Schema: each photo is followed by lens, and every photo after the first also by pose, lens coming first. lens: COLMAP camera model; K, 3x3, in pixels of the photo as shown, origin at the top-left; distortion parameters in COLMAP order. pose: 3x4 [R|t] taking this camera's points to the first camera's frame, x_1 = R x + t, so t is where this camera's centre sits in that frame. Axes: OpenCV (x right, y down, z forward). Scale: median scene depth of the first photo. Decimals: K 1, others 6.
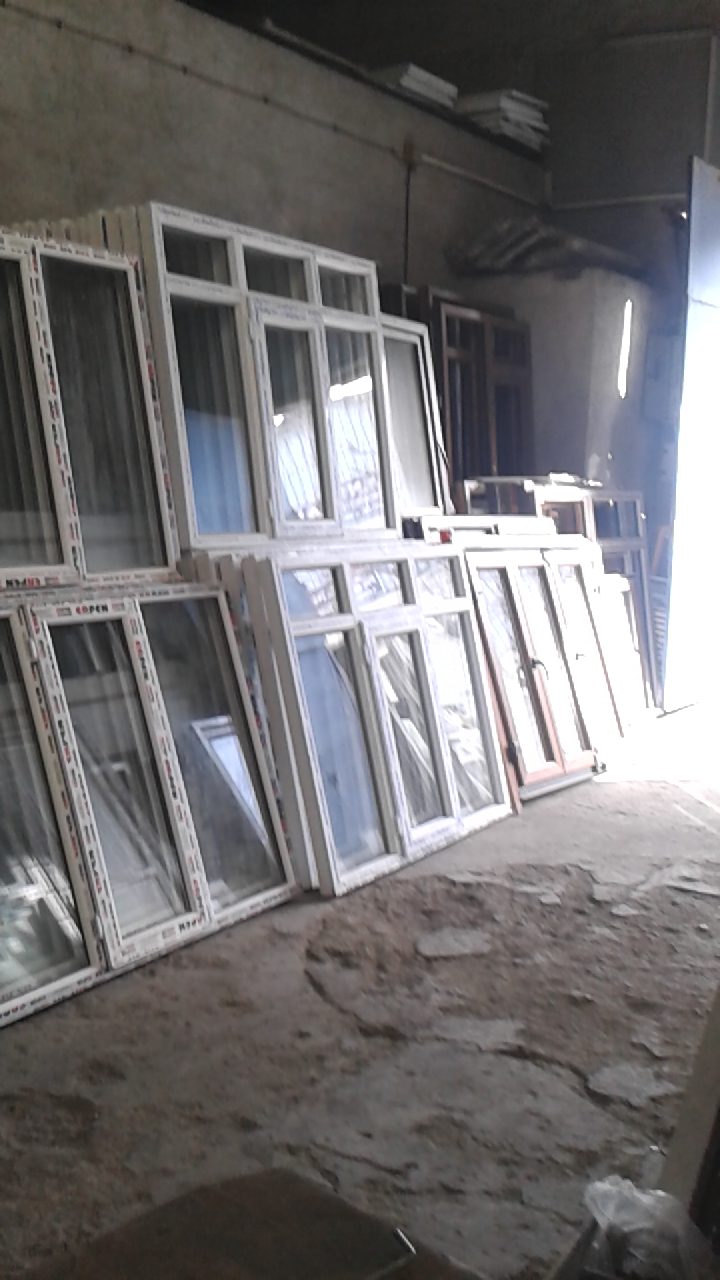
lens RADIAL K [[1255.3, 0, 365.2], [0, 1255.3, 672.0], [0, 0, 1]] dist [0.261369, -0.720696]
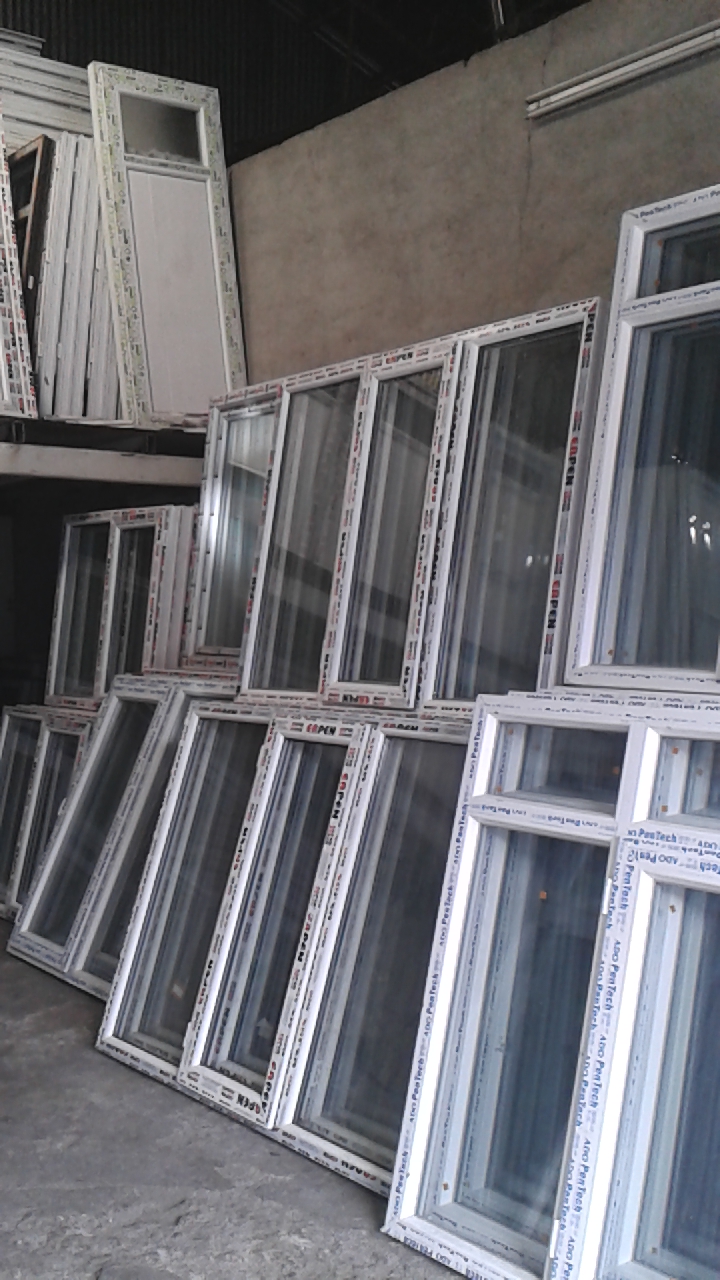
lens RADIAL K [[1255.1, 0, 362.7], [0, 1255.1, 675.4], [0, 0, 1]] dist [0.215799, -0.535270]
pose [[-0.257887, 0.023095, -0.965899, 0.583950], [-0.152163, 0.986268, 0.064209, -0.133111], [0.954118, 0.163532, -0.250831, 1.095195]]
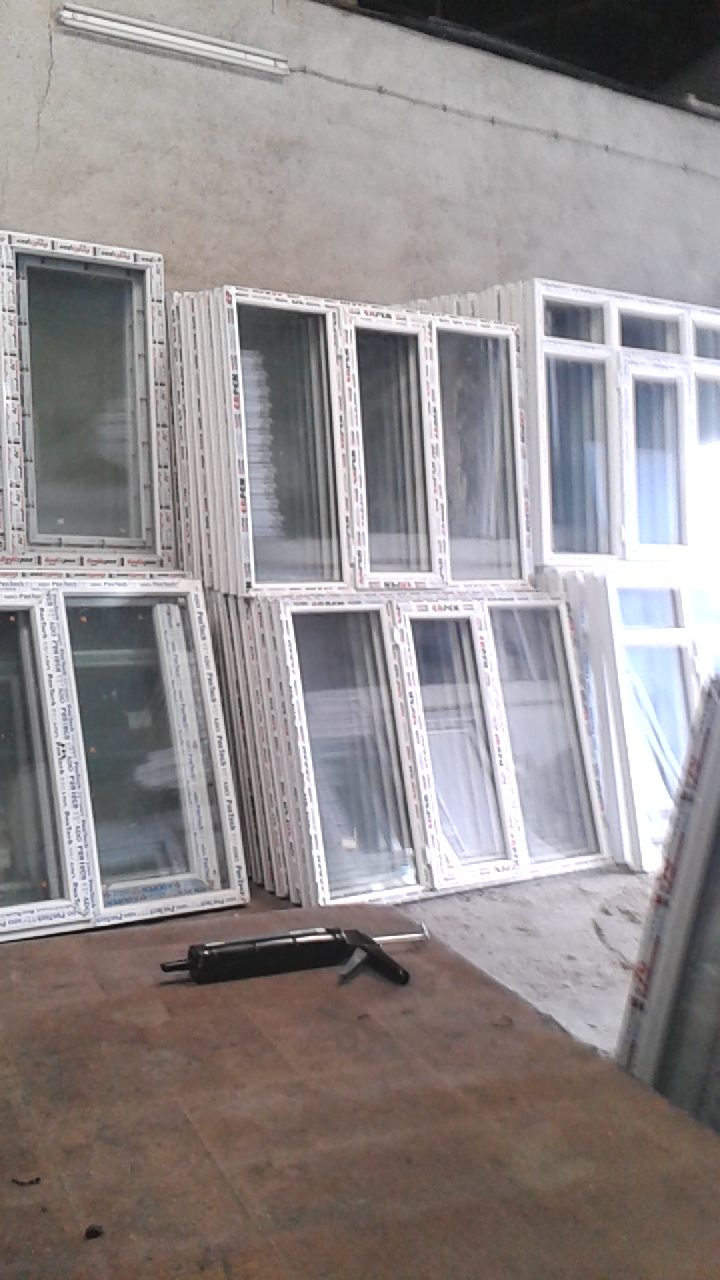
lens RADIAL K [[1255.1, 0, 362.7], [0, 1255.1, 675.4], [0, 0, 1]] dist [0.215799, -0.535270]
pose [[0.930381, 0.065985, -0.360606, 0.141640], [-0.075626, 0.997056, -0.012673, 0.034276], [0.358708, 0.039062, 0.932632, -0.165476]]
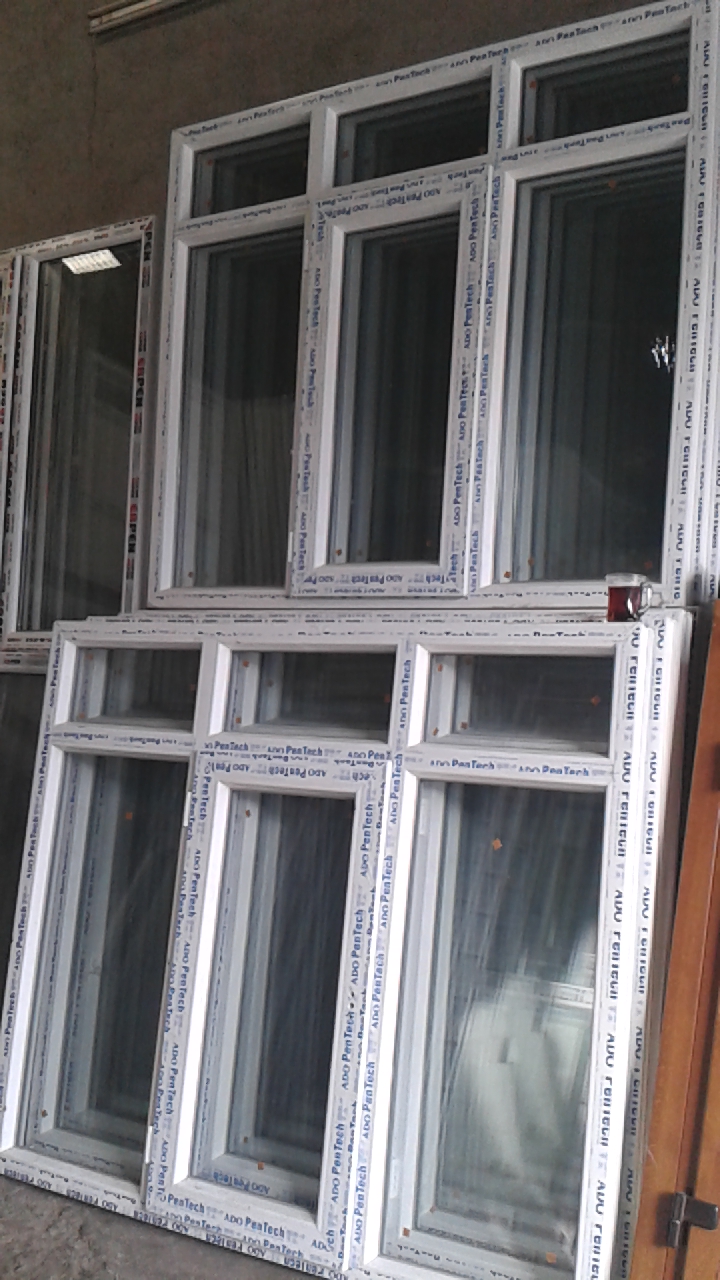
lens RADIAL K [[1255.1, 0, 362.7], [0, 1255.1, 675.4], [0, 0, 1]] dist [0.215799, -0.535270]
pose [[0.026987, 0.078946, -0.996514, 0.585940], [-0.113603, 0.990661, 0.075405, -0.129723], [0.993160, 0.111172, 0.035704, 1.126202]]
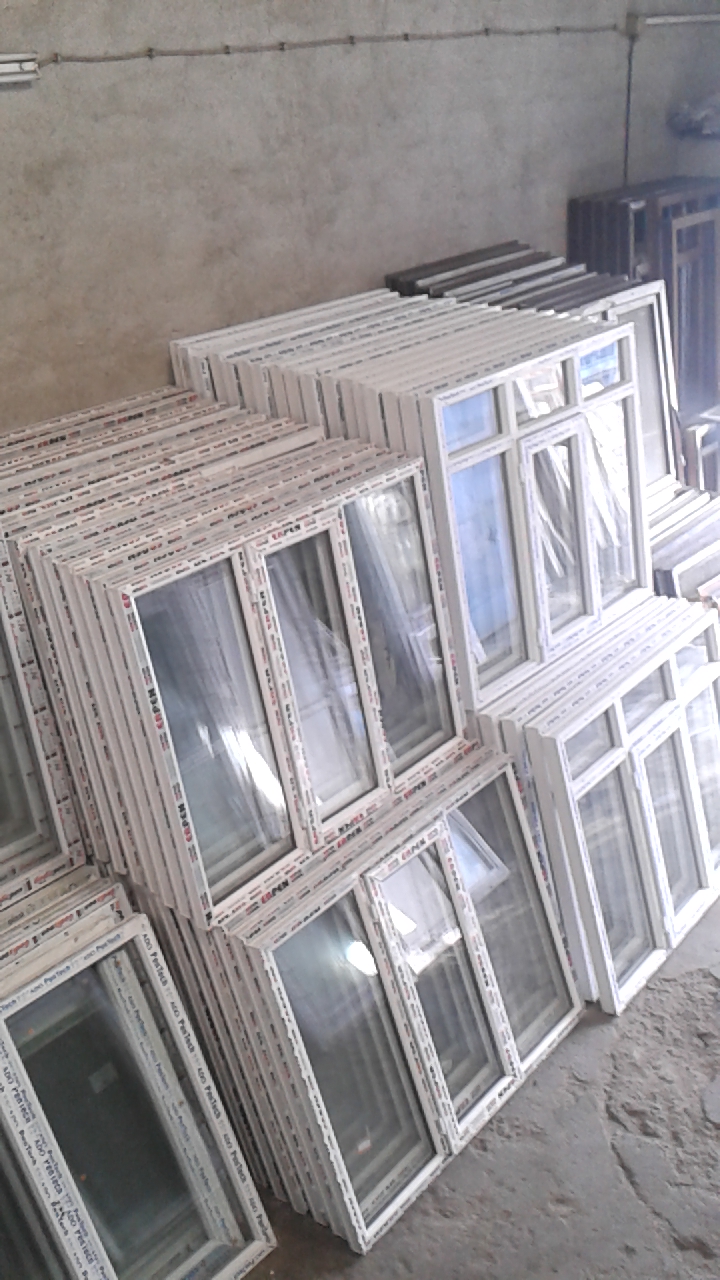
lens RADIAL K [[1255.1, 0, 362.7], [0, 1255.1, 675.4], [0, 0, 1]] dist [0.215799, -0.535270]
pose [[0.993996, -0.018125, -0.107903, -0.119574], [0.050891, 0.949603, 0.309296, -0.472469], [0.096859, -0.312930, 0.944824, -0.005985]]
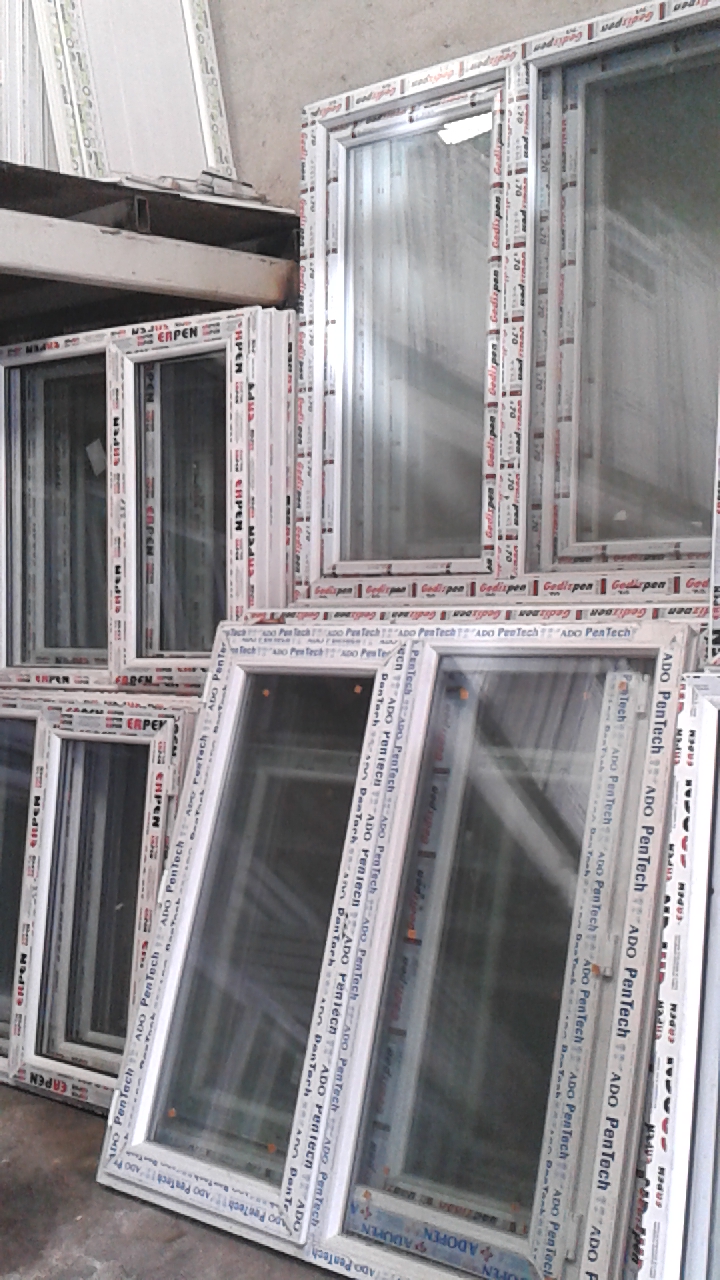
lens RADIAL K [[1255.1, 0, 362.7], [0, 1255.1, 675.4], [0, 0, 1]] dist [0.215799, -0.535270]
pose [[0.013788, 0.102568, -0.994630, 0.124323], [-0.090216, 0.990796, 0.100922, -0.066689], [0.995827, 0.088340, 0.022914, 0.629016]]
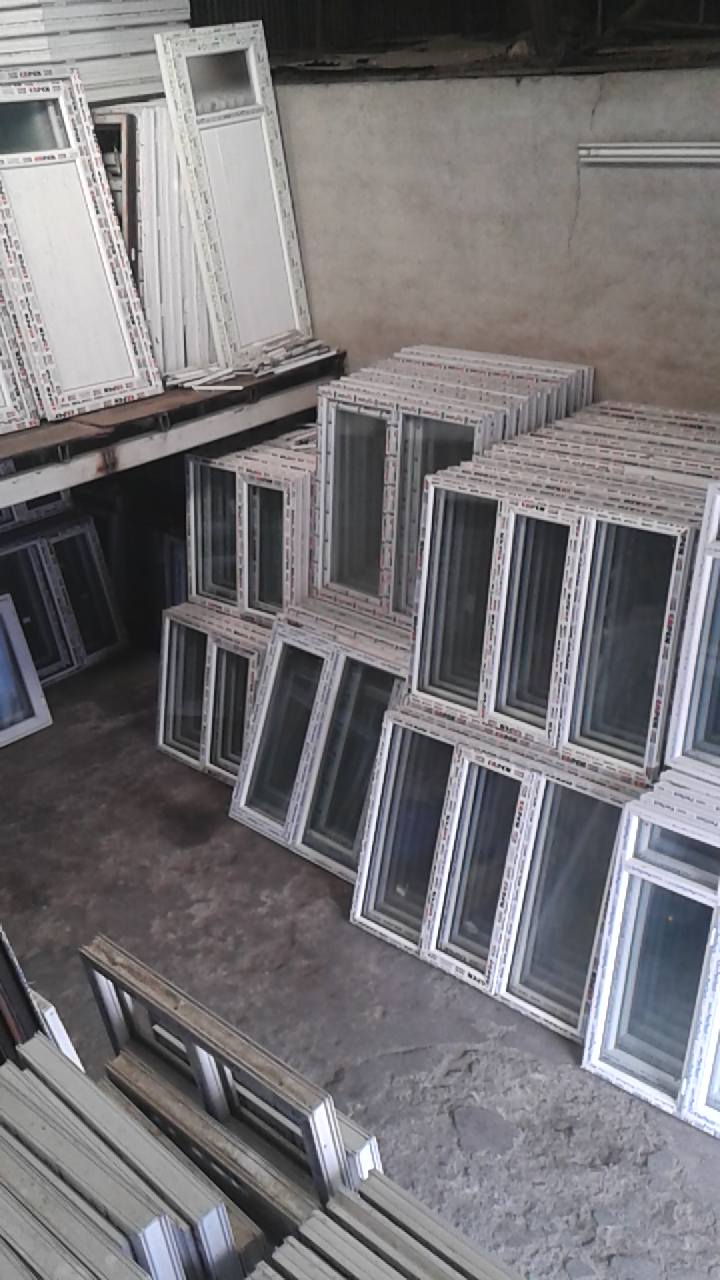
lens RADIAL K [[1255.1, 0, 362.7], [0, 1255.1, 675.4], [0, 0, 1]] dist [0.215799, -0.535270]
pose [[-0.145387, 0.420062, -0.895774, 0.951139], [-0.099690, 0.894566, 0.435676, -0.675632], [0.984340, 0.152641, -0.088183, 0.834776]]
